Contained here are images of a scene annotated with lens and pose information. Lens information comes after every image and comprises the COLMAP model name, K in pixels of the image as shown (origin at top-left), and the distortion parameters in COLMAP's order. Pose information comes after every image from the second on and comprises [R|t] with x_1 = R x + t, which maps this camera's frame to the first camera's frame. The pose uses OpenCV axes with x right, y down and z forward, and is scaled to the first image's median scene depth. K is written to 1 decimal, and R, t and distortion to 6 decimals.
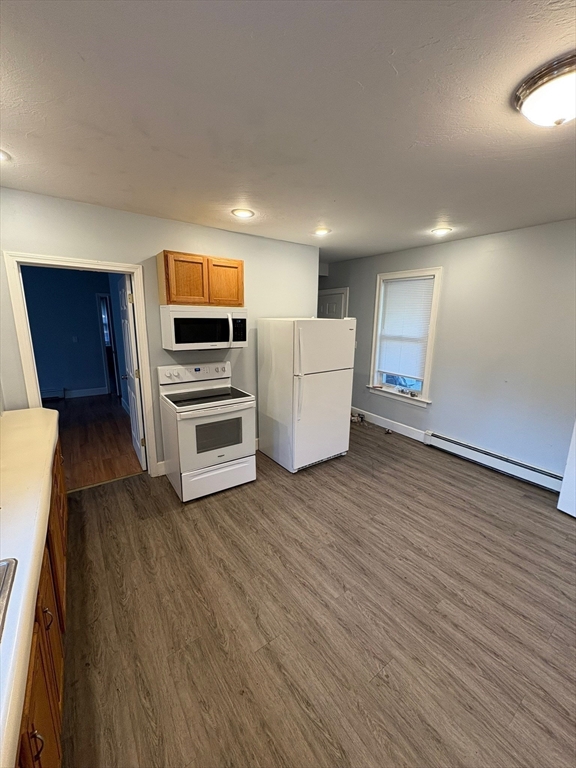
lens RADIAL K [[306.9, 0, 289.3], [0, 306.9, 381.3], [0, 0, 1]] dist [-0.002041, 0.000266]
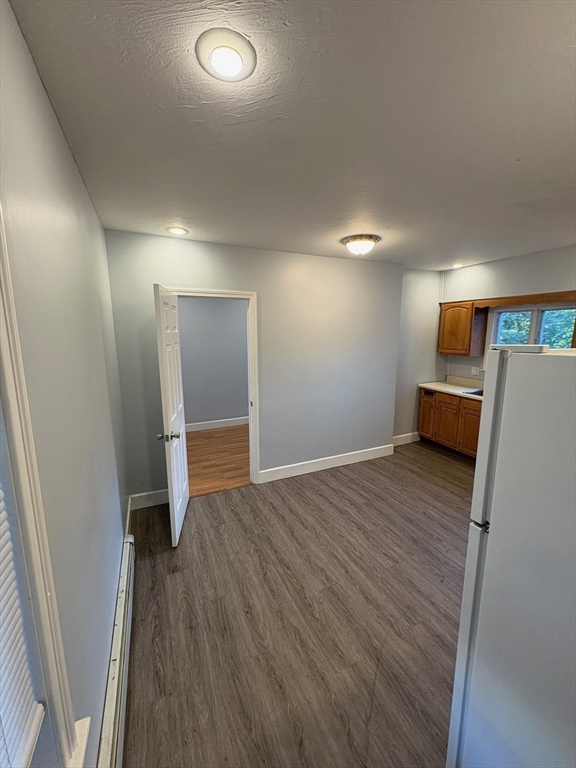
lens RADIAL K [[306.9, 0, 288.7], [0, 306.9, 383.4], [0, 0, 1]] dist [-0.002041, 0.000266]
pose [[-0.983635, -0.040896, 0.175471, 0.417721], [0.025106, 0.933288, 0.358251, -0.337650], [-0.178416, 0.356793, -0.916988, 1.591210]]
